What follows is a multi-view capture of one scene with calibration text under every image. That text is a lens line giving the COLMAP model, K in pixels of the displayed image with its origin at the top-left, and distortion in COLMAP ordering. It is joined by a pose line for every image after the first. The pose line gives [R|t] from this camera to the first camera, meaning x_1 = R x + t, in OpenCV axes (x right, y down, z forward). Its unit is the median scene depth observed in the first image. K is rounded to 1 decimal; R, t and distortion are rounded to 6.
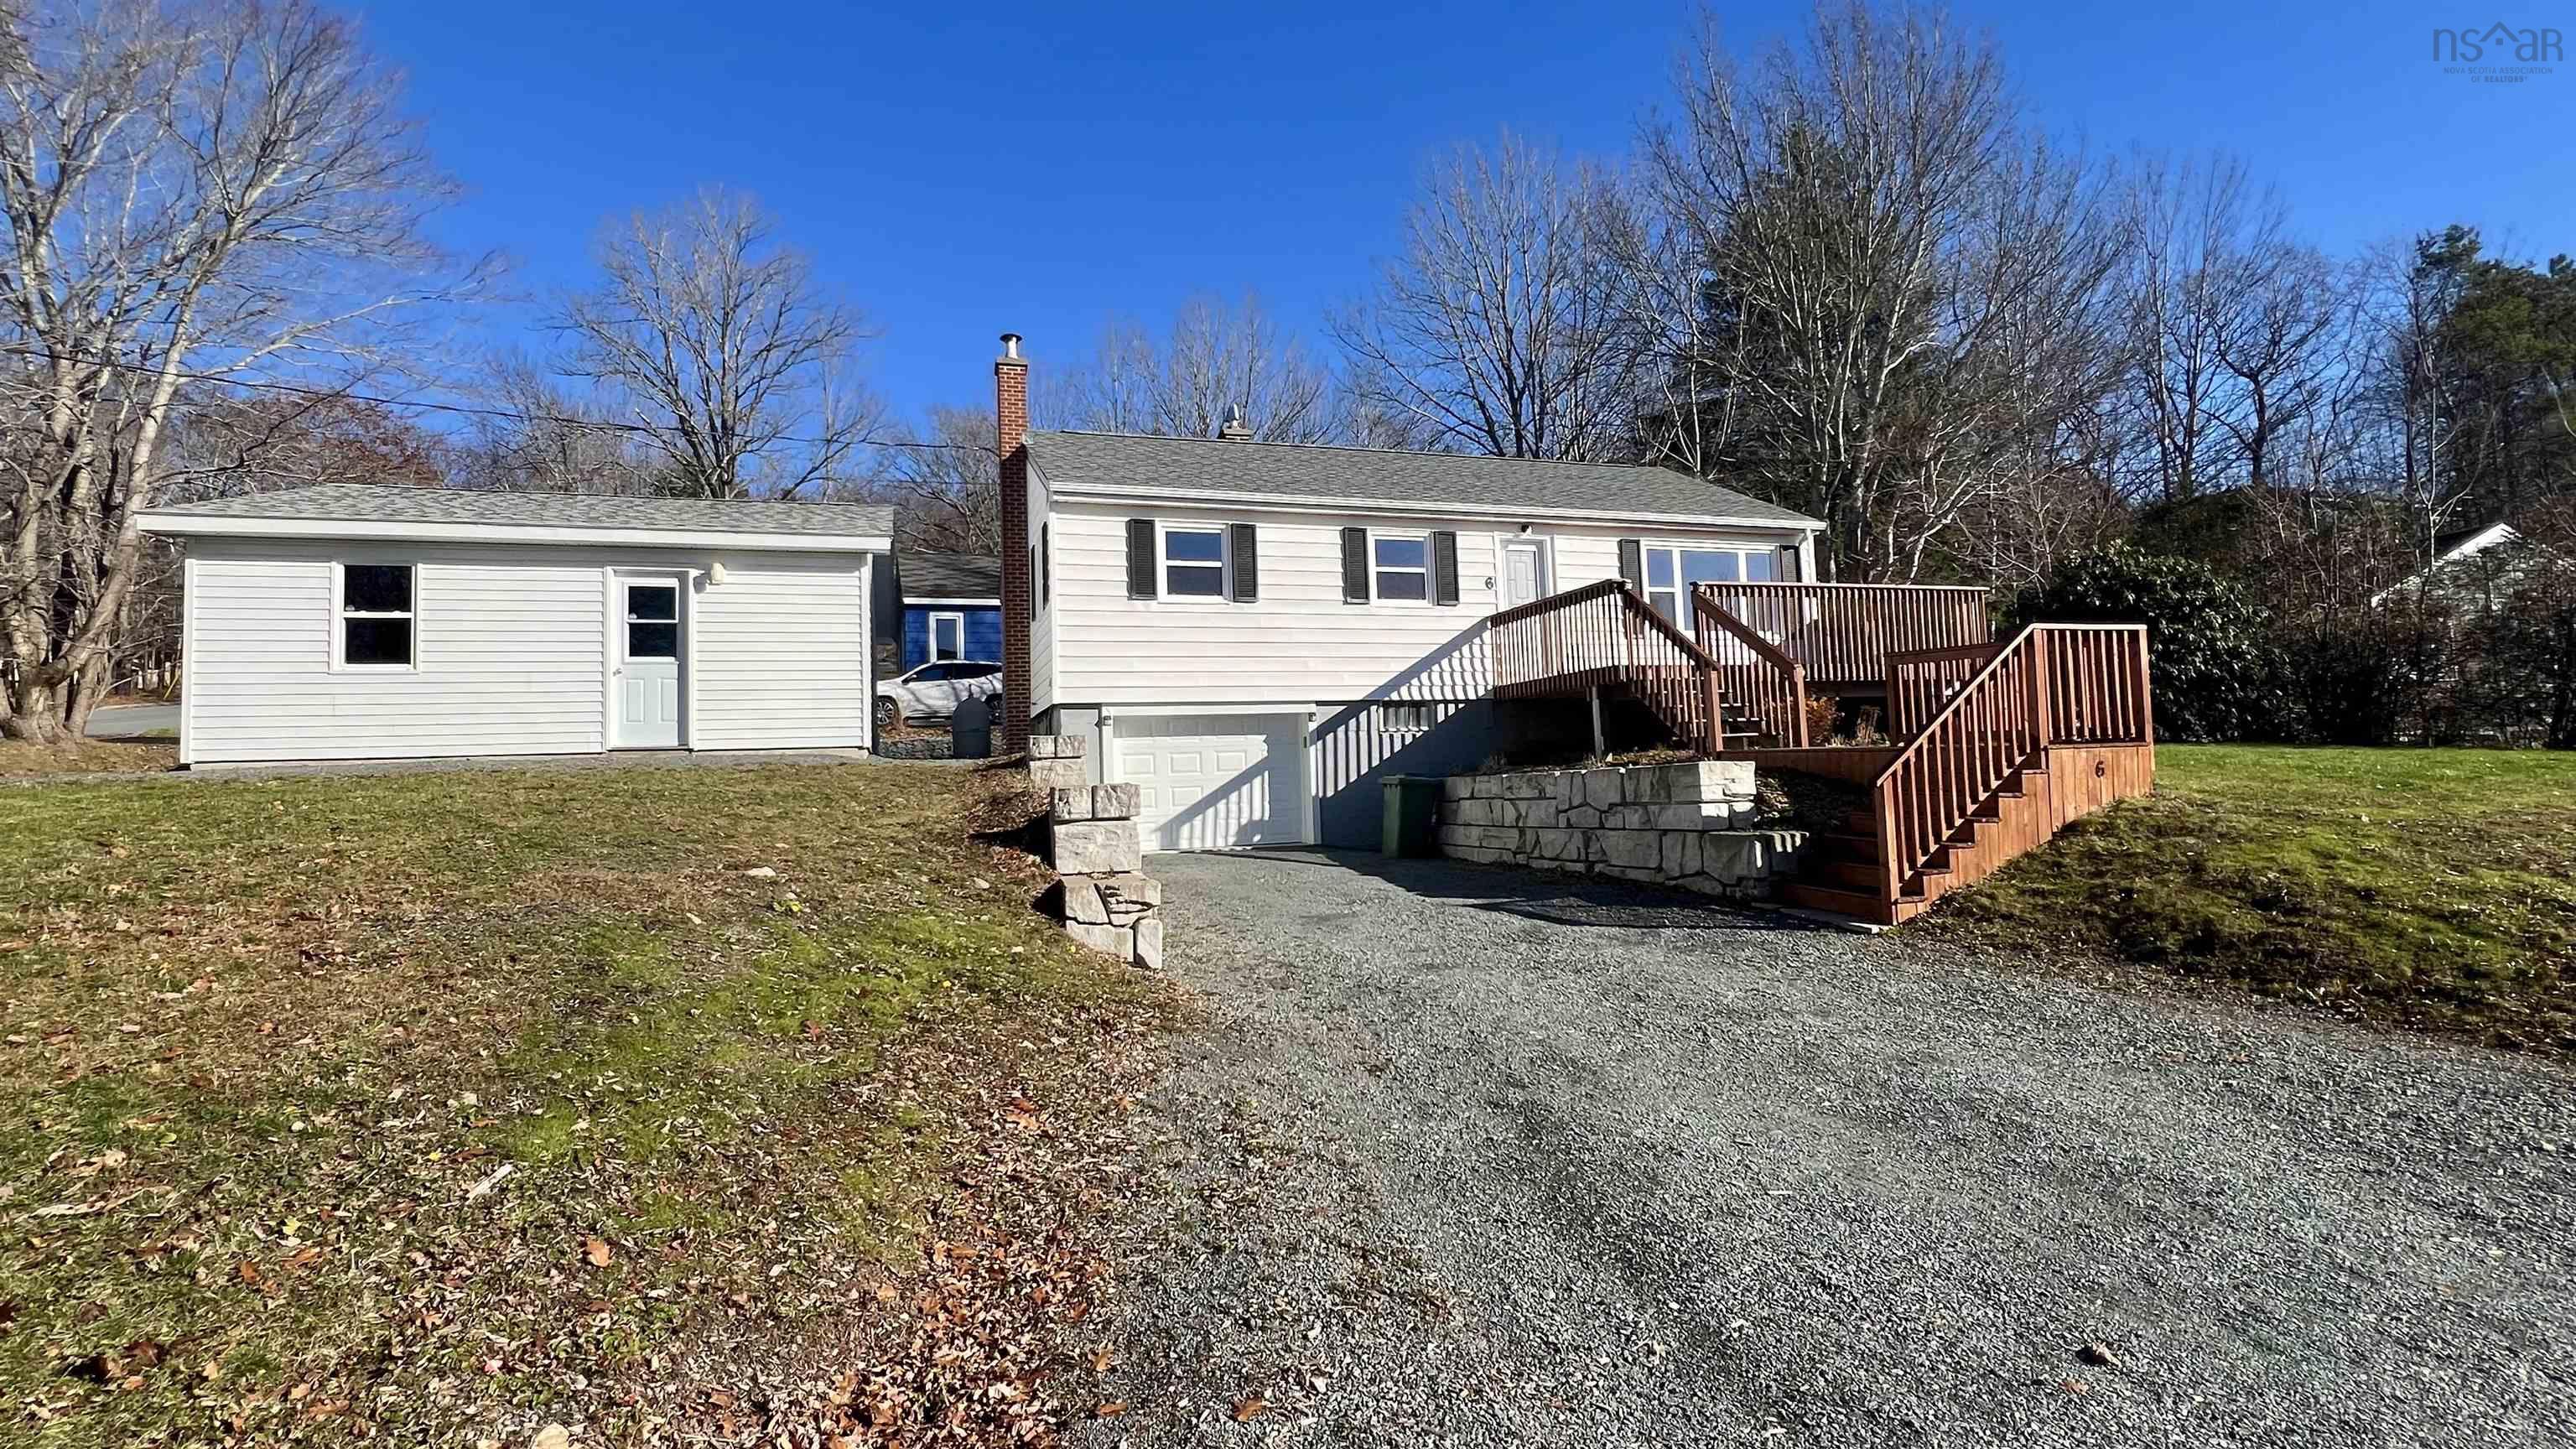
lens RADIAL K [[1186.2, 0, 1288.0], [0, 1186.2, 724.5], [0, 0, 1]] dist [0.000288, -0.000224]
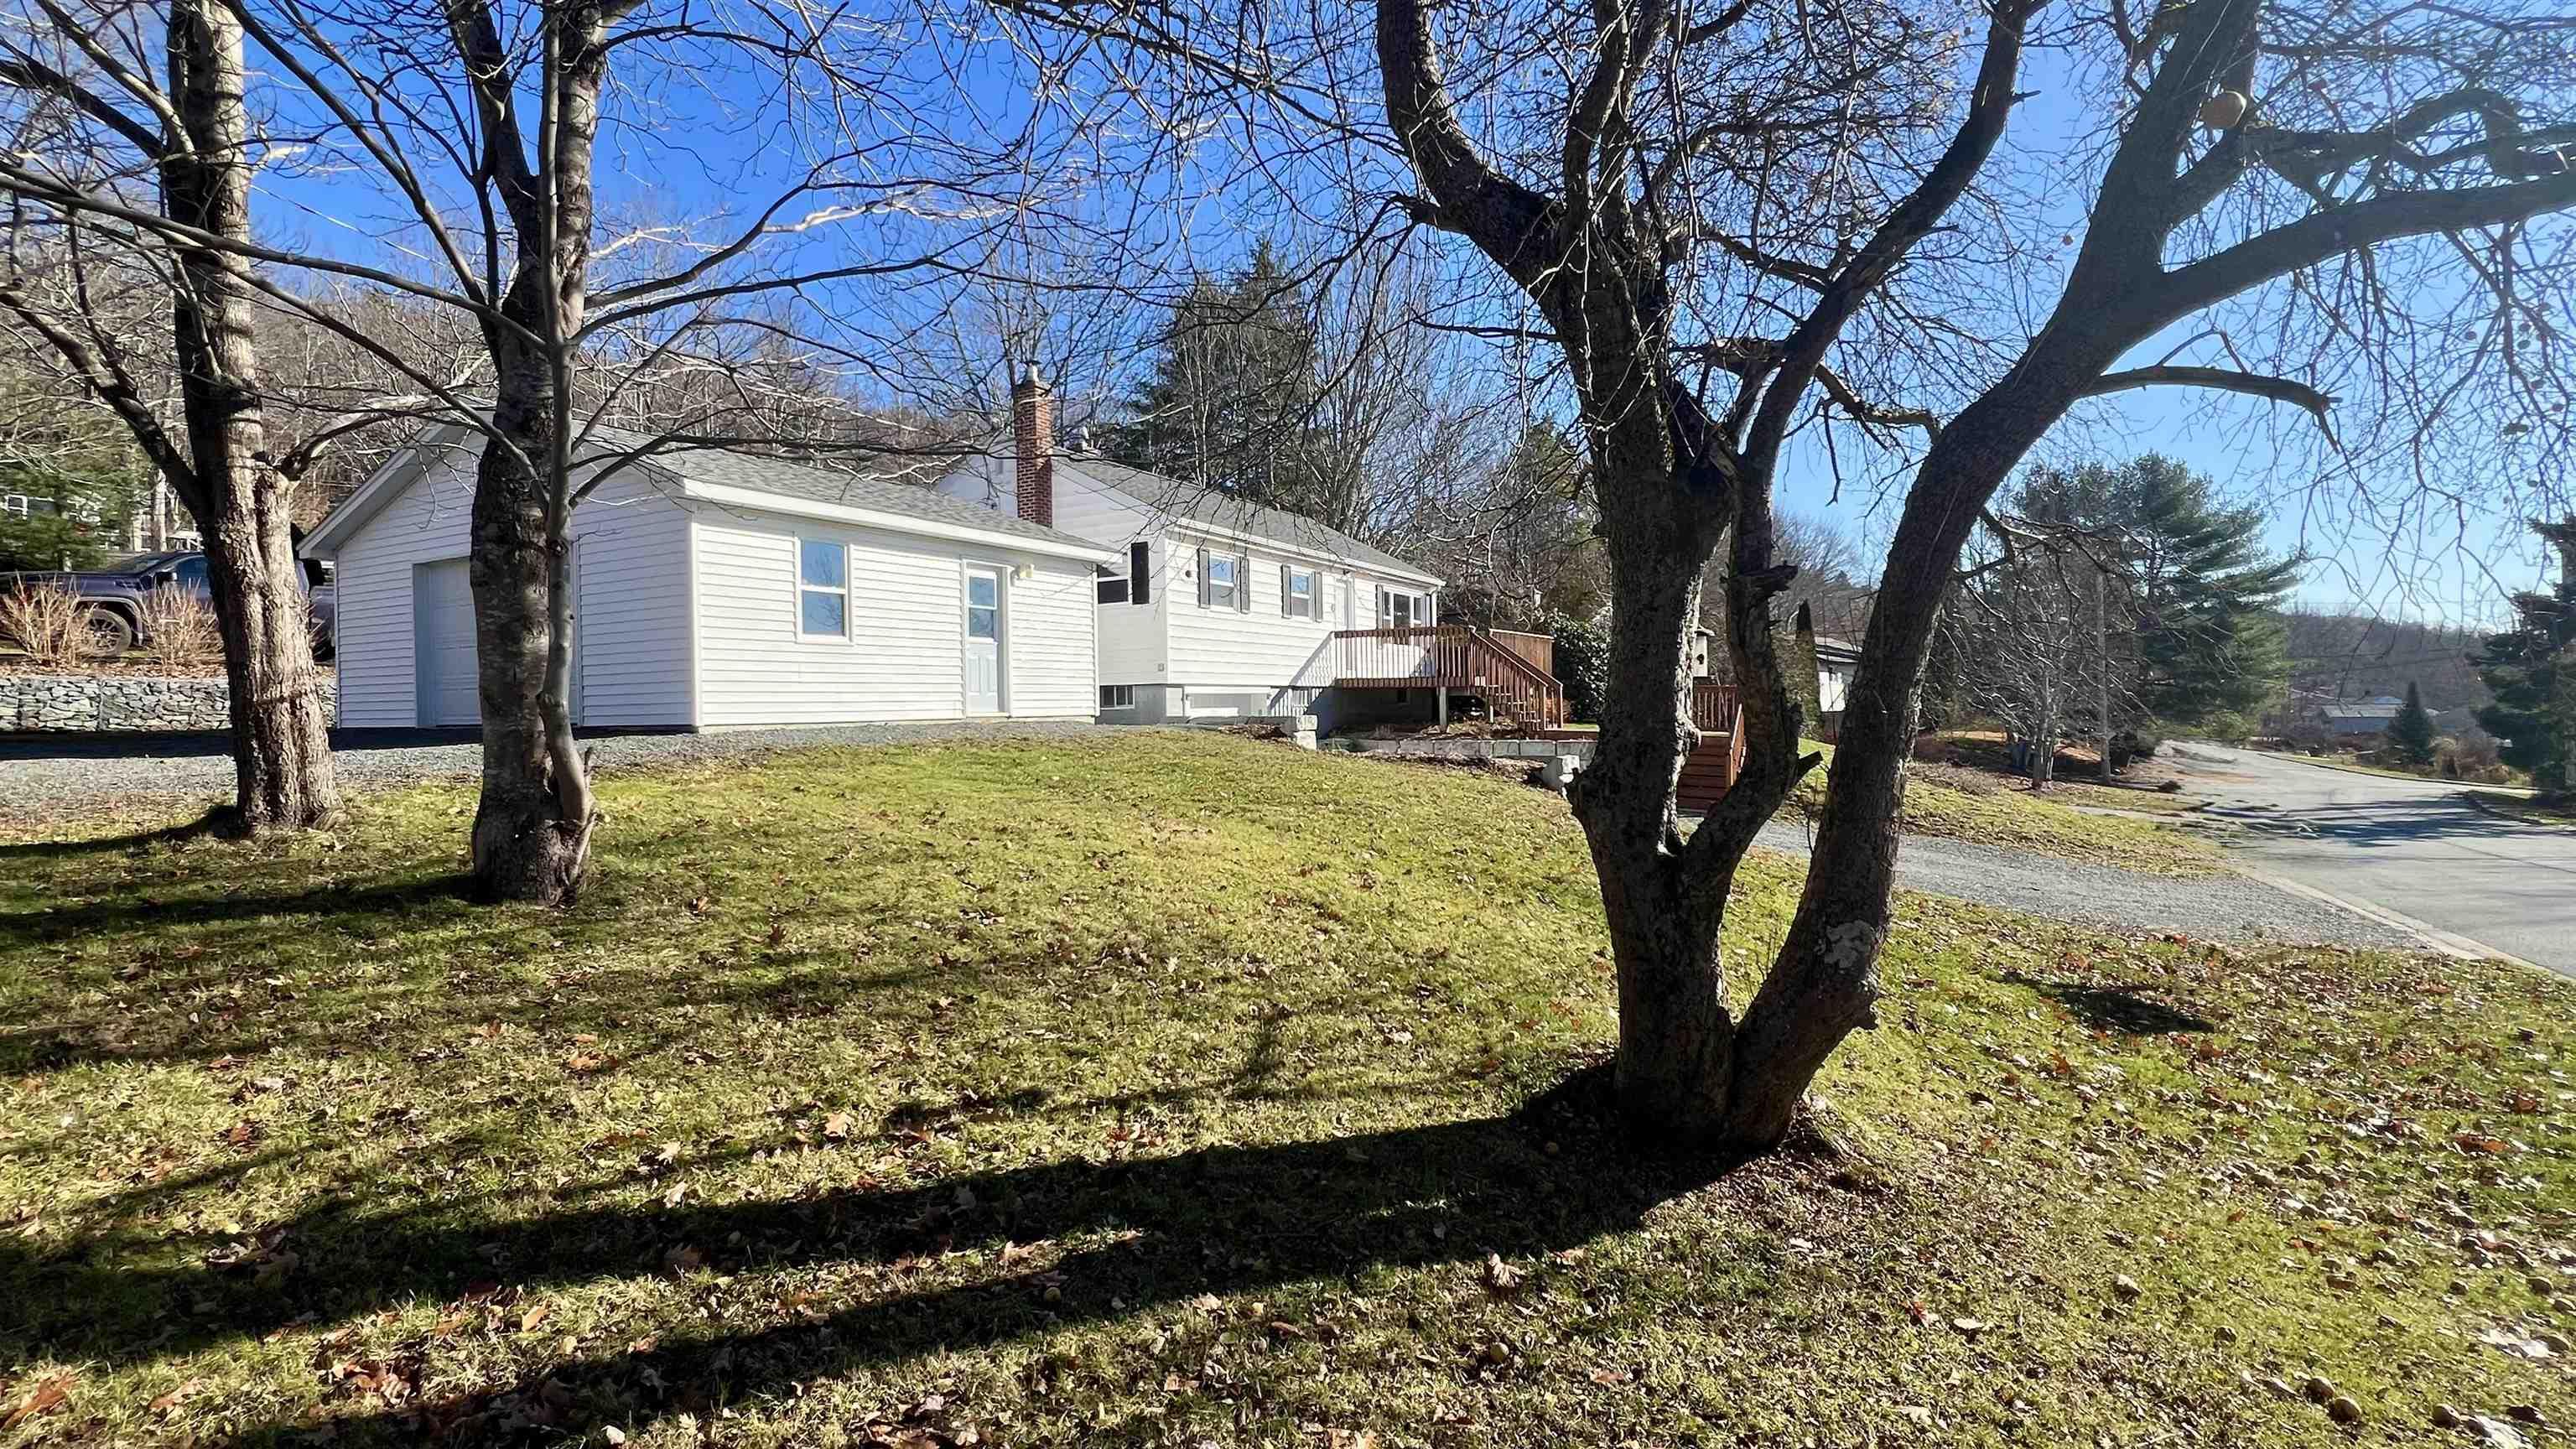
lens RADIAL K [[1186.2, 0, 1288.0], [0, 1186.2, 724.5], [0, 0, 1]] dist [0.000288, -0.000224]
pose [[0.736259, 0.023401, 0.676296, -0.921941], [-0.067888, 0.996914, 0.039413, -0.031884], [-0.673286, -0.074930, 0.735575, -0.062703]]
